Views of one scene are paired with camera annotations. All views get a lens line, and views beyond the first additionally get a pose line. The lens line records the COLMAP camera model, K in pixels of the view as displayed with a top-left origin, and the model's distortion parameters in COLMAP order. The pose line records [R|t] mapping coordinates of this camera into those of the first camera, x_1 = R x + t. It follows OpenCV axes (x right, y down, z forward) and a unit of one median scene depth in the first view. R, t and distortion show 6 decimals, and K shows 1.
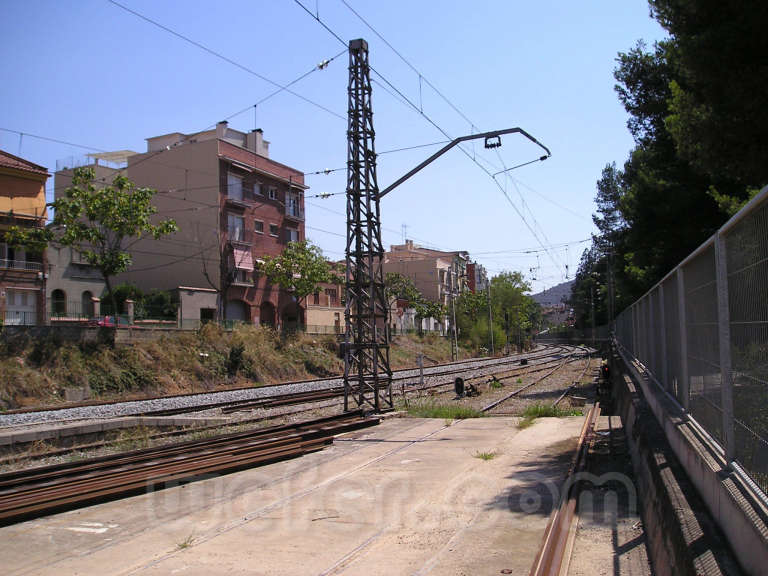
lens RADIAL K [[784.9, 0, 401.7], [0, 784.9, 287.8], [0, 0, 1]] dist [-0.141757, 0.108320]
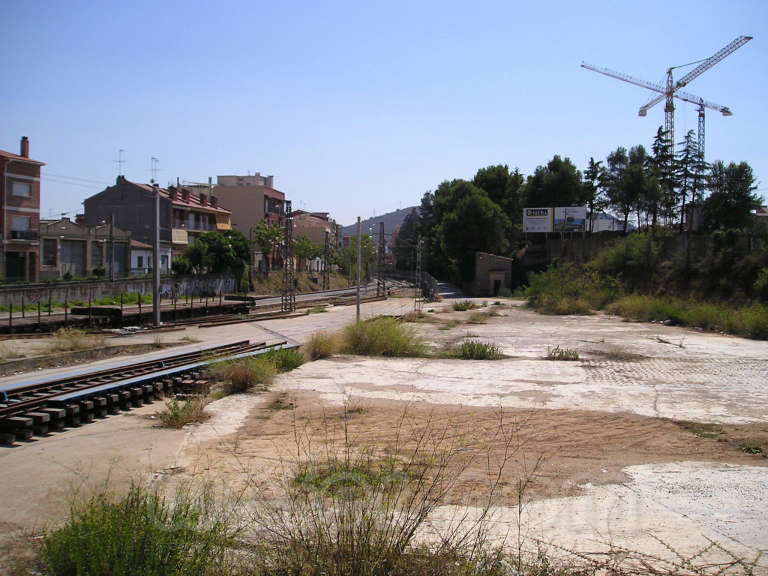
lens RADIAL K [[784.9, 0, 401.7], [0, 784.9, 287.8], [0, 0, 1]] dist [-0.141757, 0.108320]
pose [[0.968920, 0.038553, 0.244350, -0.285433], [-0.060615, 0.994669, 0.083423, -0.079896], [-0.239831, -0.095641, 0.966092, -0.973707]]
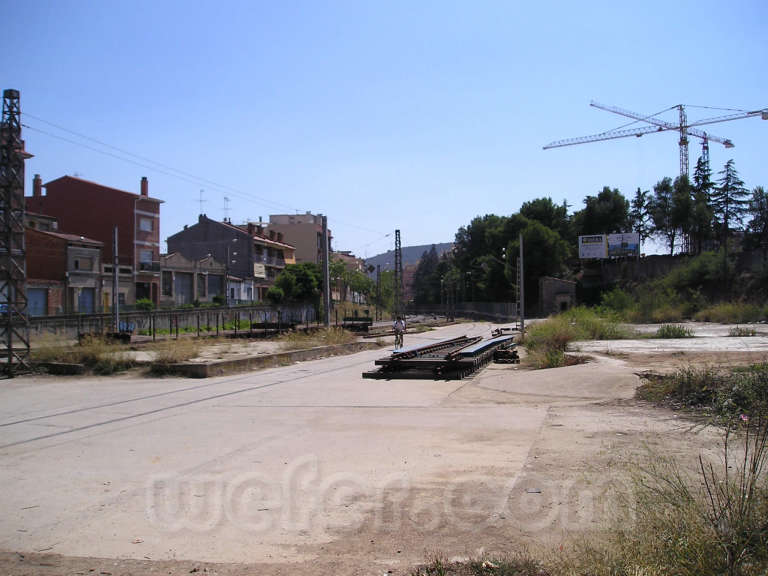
lens RADIAL K [[784.9, 0, 401.7], [0, 784.9, 287.8], [0, 0, 1]] dist [-0.141757, 0.108320]
pose [[0.966566, 0.024879, 0.255210, -0.432545], [-0.033724, 0.998971, 0.030340, -0.055251], [-0.254192, -0.037932, 0.966410, -1.024075]]
